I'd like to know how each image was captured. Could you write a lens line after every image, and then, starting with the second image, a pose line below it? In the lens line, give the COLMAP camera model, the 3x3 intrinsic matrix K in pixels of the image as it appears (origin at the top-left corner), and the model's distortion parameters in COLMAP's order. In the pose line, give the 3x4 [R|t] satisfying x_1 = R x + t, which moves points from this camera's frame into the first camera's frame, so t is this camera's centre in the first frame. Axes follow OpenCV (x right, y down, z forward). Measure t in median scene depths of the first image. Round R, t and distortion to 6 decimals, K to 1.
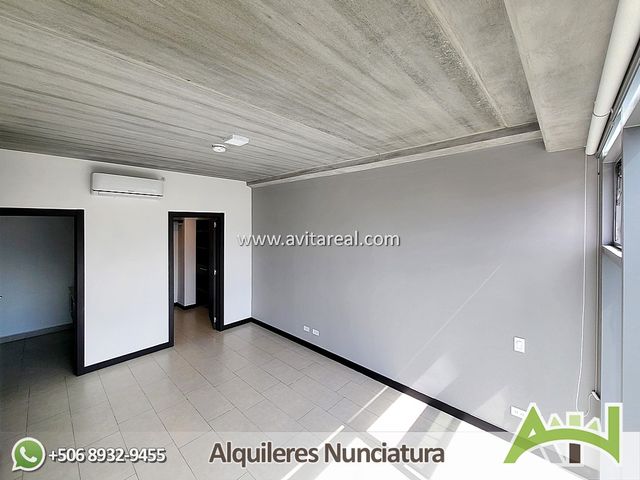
lens RADIAL K [[251.2, 0, 320.4], [0, 251.2, 242.1], [0, 0, 1]] dist [-0.000355, -0.000137]
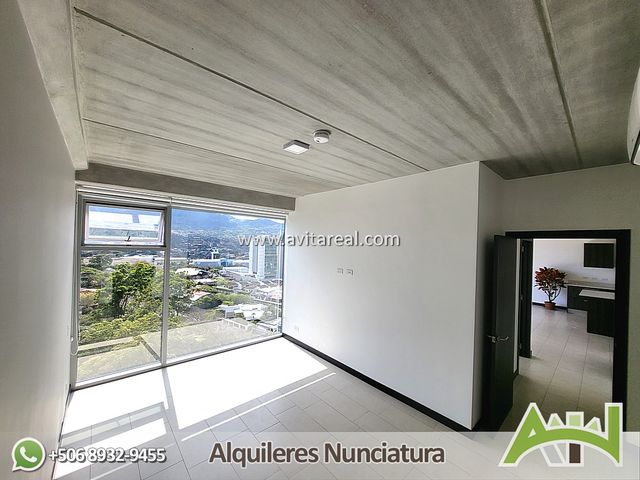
lens RADIAL K [[251.2, 0, 320.4], [0, 251.2, 242.1], [0, 0, 1]] dist [-0.000355, -0.000137]
pose [[-0.993824, -0.026385, 0.107783, -0.519049], [-0.020669, 0.998337, 0.053806, -0.101572], [-0.109024, 0.051246, -0.992717, 1.879441]]
